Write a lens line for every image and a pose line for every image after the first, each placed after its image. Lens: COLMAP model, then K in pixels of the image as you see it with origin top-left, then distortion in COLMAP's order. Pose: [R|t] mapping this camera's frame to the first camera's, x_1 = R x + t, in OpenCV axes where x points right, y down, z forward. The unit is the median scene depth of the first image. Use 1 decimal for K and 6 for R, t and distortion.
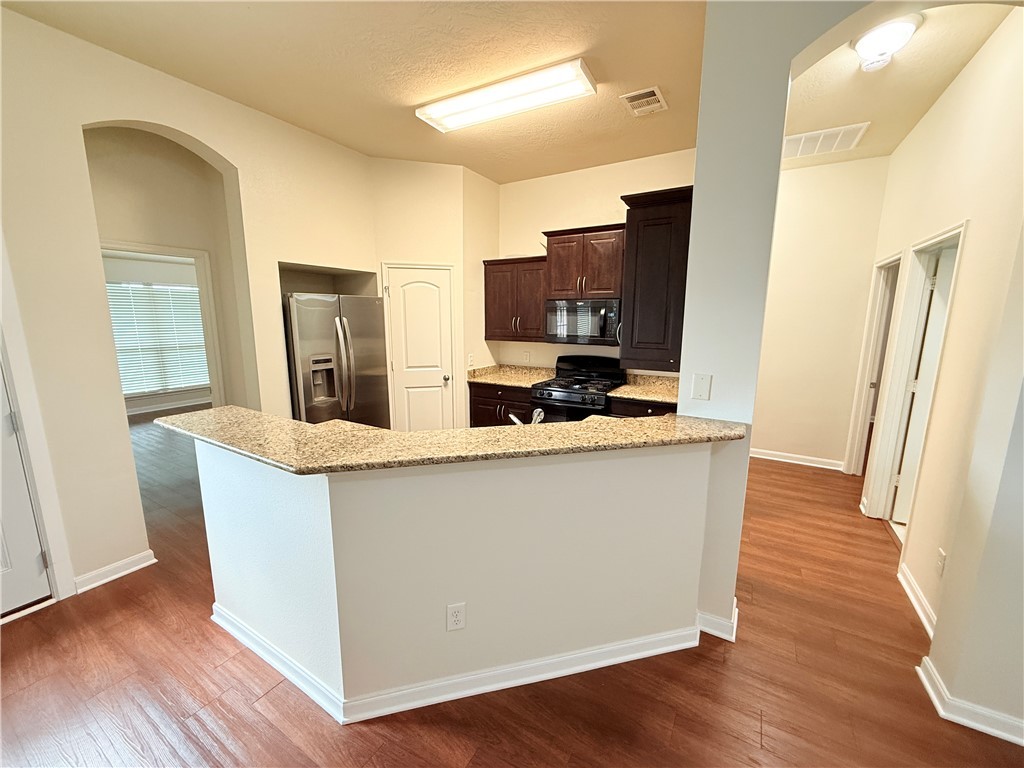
lens RADIAL K [[408.8, 0, 509.8], [0, 408.8, 385.1], [0, 0, 1]] dist [-0.000867, 0.000203]
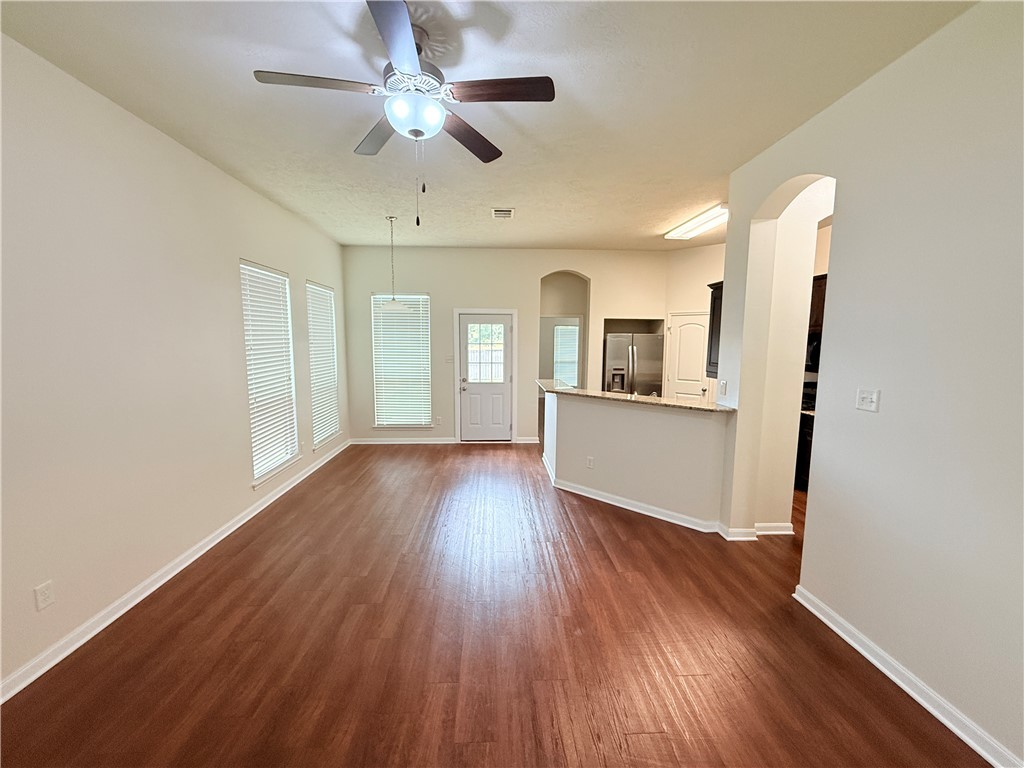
lens RADIAL K [[408.8, 0, 509.8], [0, 408.8, 385.1], [0, 0, 1]] dist [-0.000867, 0.000203]
pose [[0.552785, 0.093218, -0.828094, 0.704122], [-0.148395, 0.988852, 0.012255, 0.054760], [0.820005, 0.116111, 0.560456, -0.383371]]
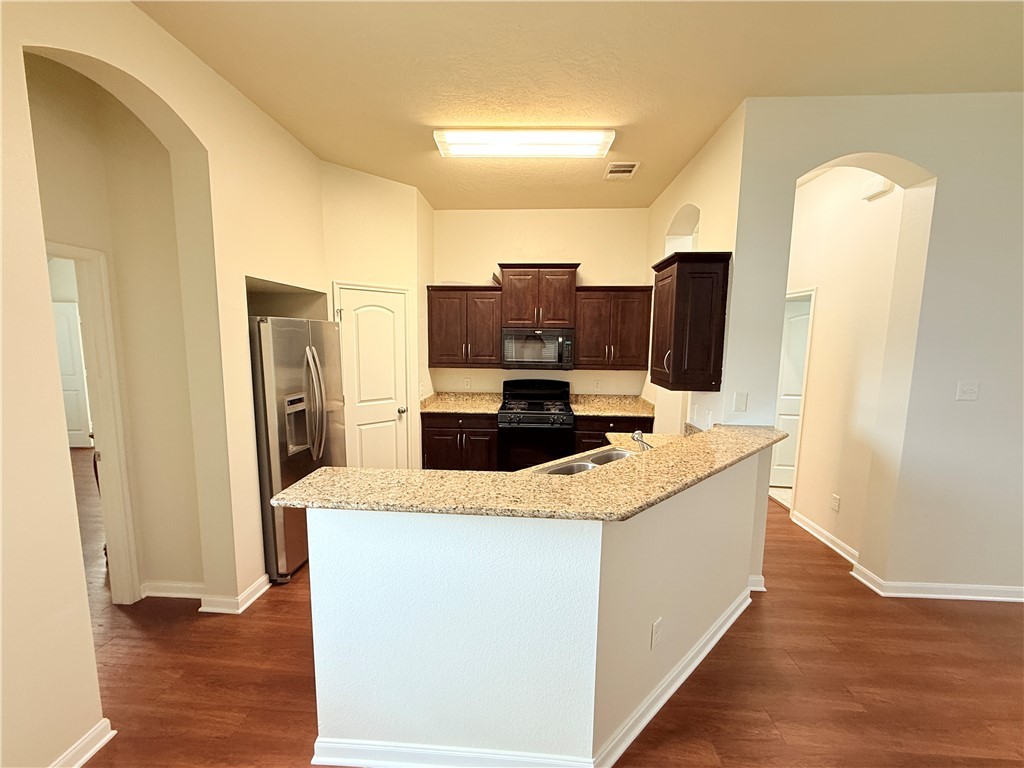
lens RADIAL K [[408.8, 0, 509.8], [0, 408.8, 385.1], [0, 0, 1]] dist [-0.000867, 0.000203]
pose [[0.885545, -0.048620, 0.462002, -0.392451], [0.071579, 0.996912, -0.032288, -0.029363], [-0.459006, 0.061662, 0.886291, 0.081518]]
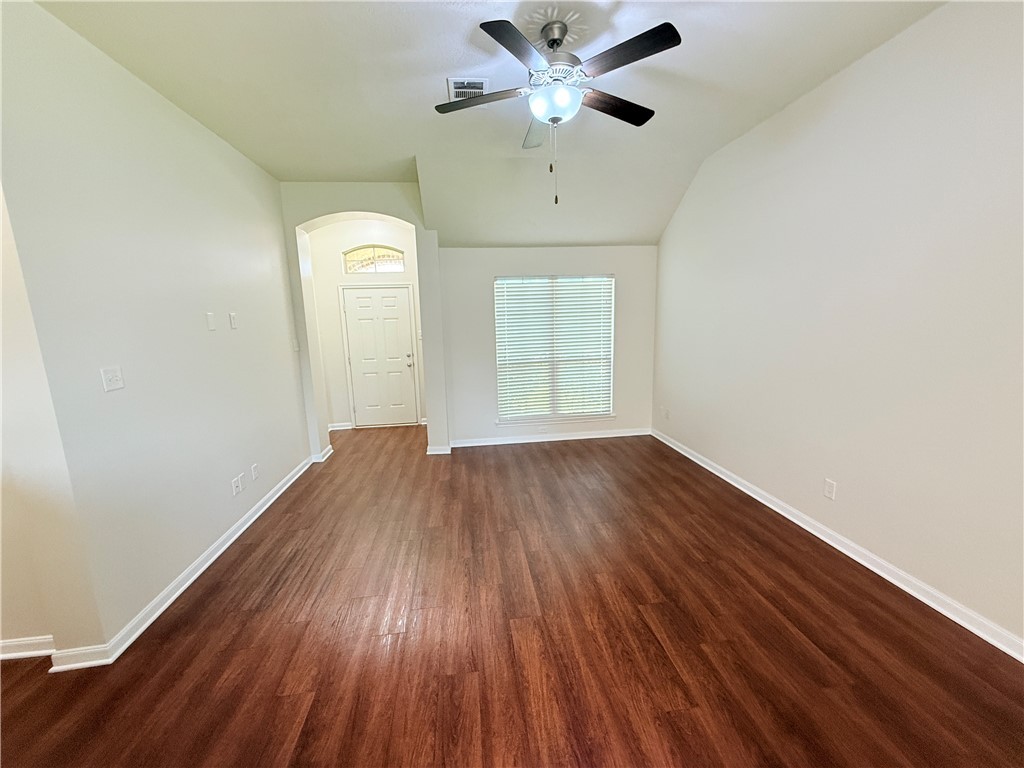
lens RADIAL K [[408.8, 0, 509.8], [0, 408.8, 385.1], [0, 0, 1]] dist [-0.000867, 0.000203]
pose [[-0.611259, -0.117252, 0.782697, -0.211826], [0.167443, 0.947418, 0.272695, -0.040874], [-0.773515, 0.297744, -0.559485, 0.216186]]
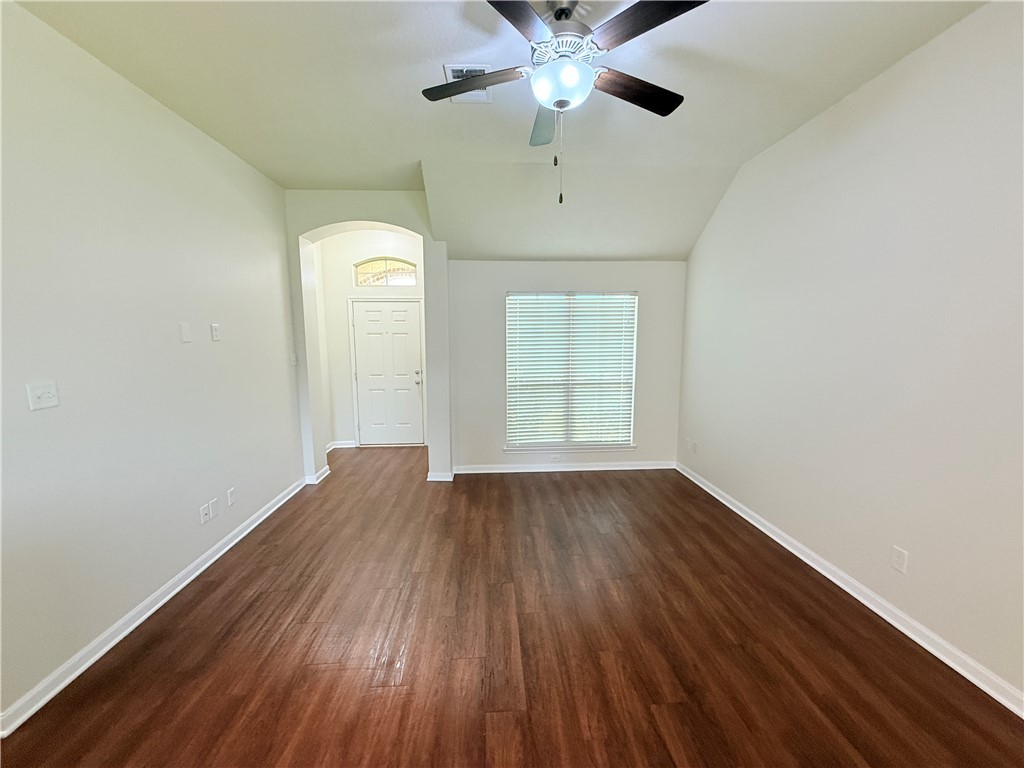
lens RADIAL K [[408.8, 0, 509.8], [0, 408.8, 385.1], [0, 0, 1]] dist [-0.000867, 0.000203]
pose [[-0.559184, -0.104602, 0.822418, -0.157109], [0.150292, 0.962782, 0.224642, -0.026437], [-0.815307, 0.249219, -0.522651, 0.123863]]
